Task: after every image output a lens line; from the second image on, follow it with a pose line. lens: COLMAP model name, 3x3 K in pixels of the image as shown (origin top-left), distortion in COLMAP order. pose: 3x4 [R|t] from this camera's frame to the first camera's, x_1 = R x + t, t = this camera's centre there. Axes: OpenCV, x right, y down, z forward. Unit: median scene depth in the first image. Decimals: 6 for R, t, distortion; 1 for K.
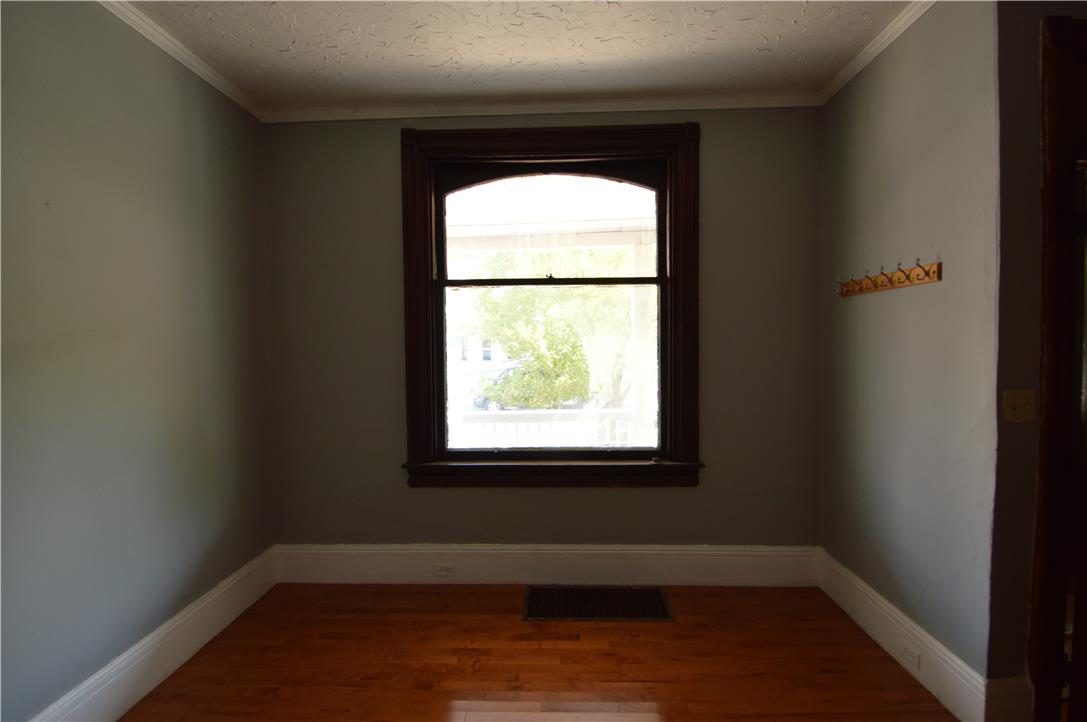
lens RADIAL K [[495.1, 0, 546.7], [0, 495.1, 360.5], [0, 0, 1]] dist [-0.013933, -0.005238]
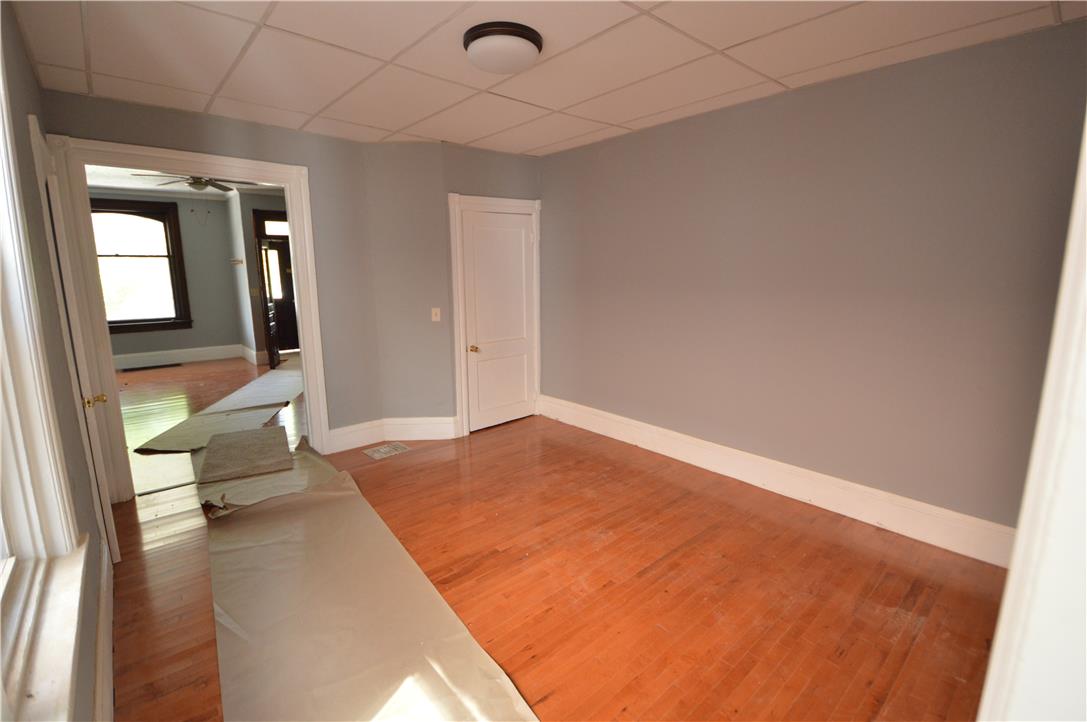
lens RADIAL K [[495.1, 0, 543.1], [0, 495.1, 351.9], [0, 0, 1]] dist [-0.013933, -0.005238]
pose [[0.718953, -0.111361, 0.686080, -0.210308], [0.021950, 0.990227, 0.137727, 0.038188], [-0.694712, -0.083960, 0.714371, -2.559118]]
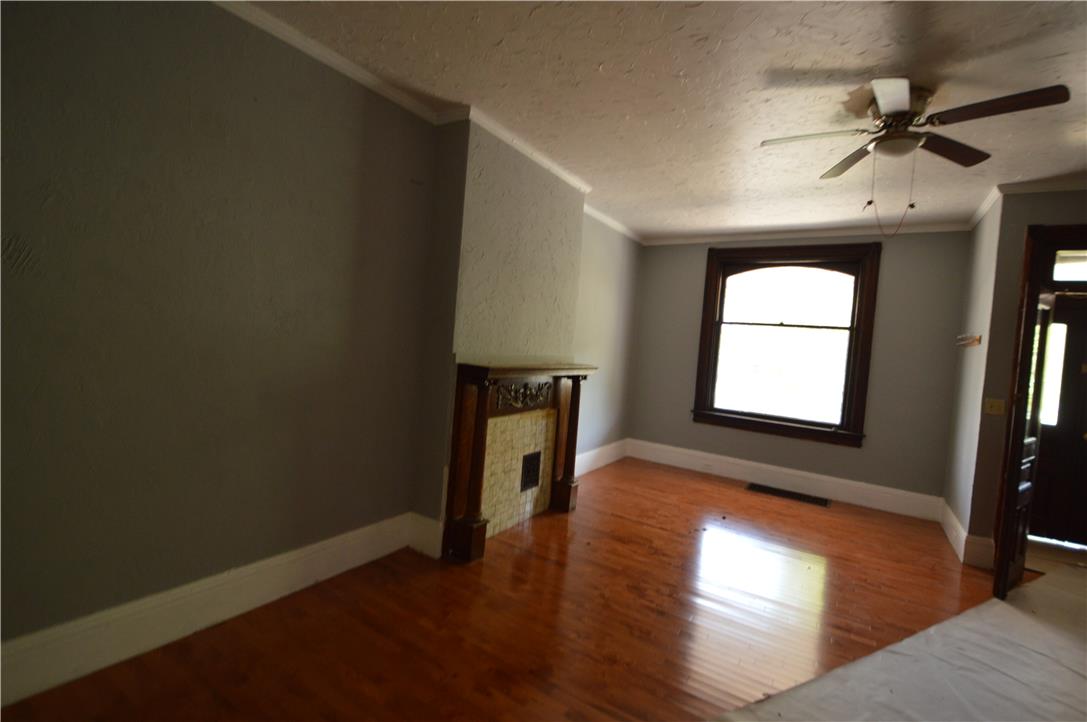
lens RADIAL K [[495.1, 0, 539.6], [0, 495.1, 359.0], [0, 0, 1]] dist [-0.013933, -0.005238]
pose [[0.858883, 0.095879, -0.503118, 0.176536], [-0.103713, 0.994529, 0.012477, 0.038479], [0.501561, 0.041463, 0.864128, -1.086899]]
